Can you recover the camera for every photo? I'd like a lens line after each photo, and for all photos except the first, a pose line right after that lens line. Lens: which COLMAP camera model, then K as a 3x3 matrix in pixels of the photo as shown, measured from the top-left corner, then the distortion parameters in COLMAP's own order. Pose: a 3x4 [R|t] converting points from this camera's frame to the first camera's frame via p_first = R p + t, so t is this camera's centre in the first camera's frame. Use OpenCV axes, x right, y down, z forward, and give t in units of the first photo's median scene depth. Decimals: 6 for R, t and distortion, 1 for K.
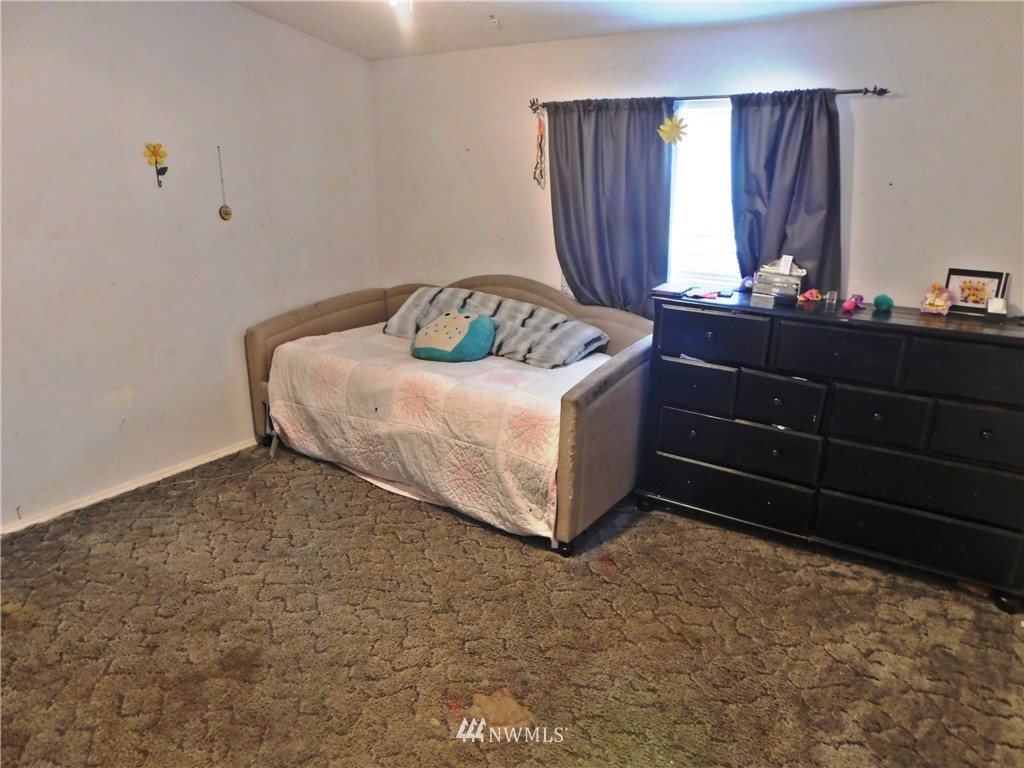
lens RADIAL K [[698.4, 0, 512.2], [0, 698.4, 383.1], [0, 0, 1]] dist [-0.008690, -0.000571]
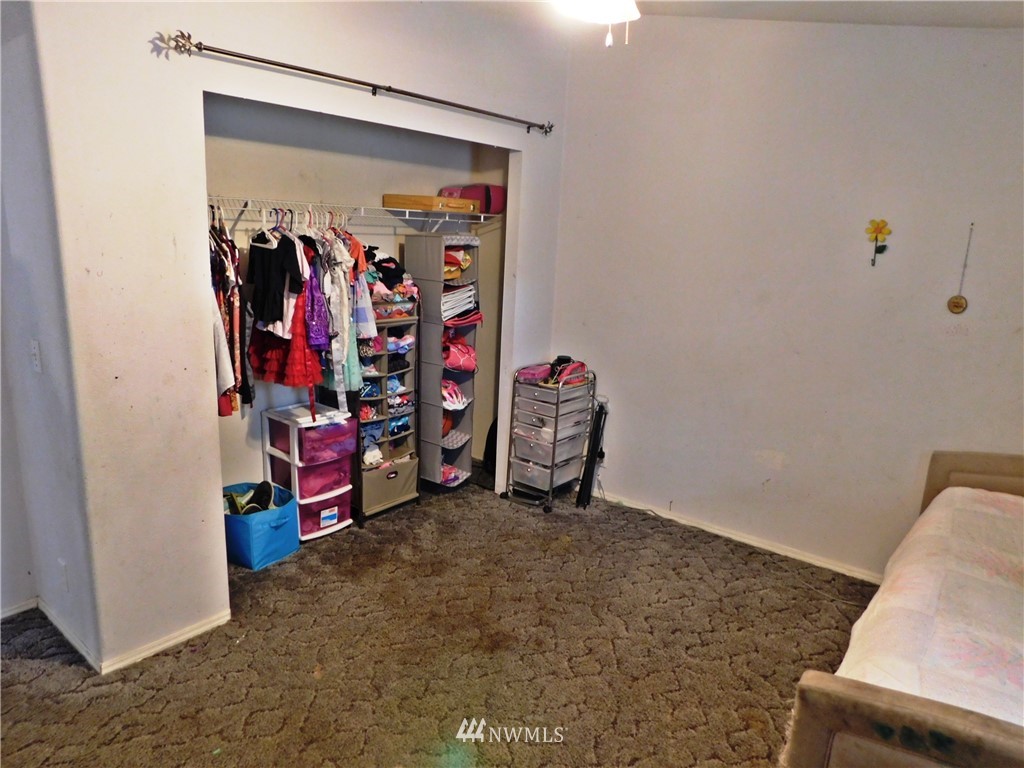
lens RADIAL K [[698.4, 0, 511.6], [0, 698.4, 386.9], [0, 0, 1]] dist [-0.008690, -0.000571]
pose [[-0.070193, 0.212071, -0.974730, 0.504417], [-0.334691, 0.915492, 0.223285, -0.199804], [0.939710, 0.341906, 0.006717, 0.663819]]
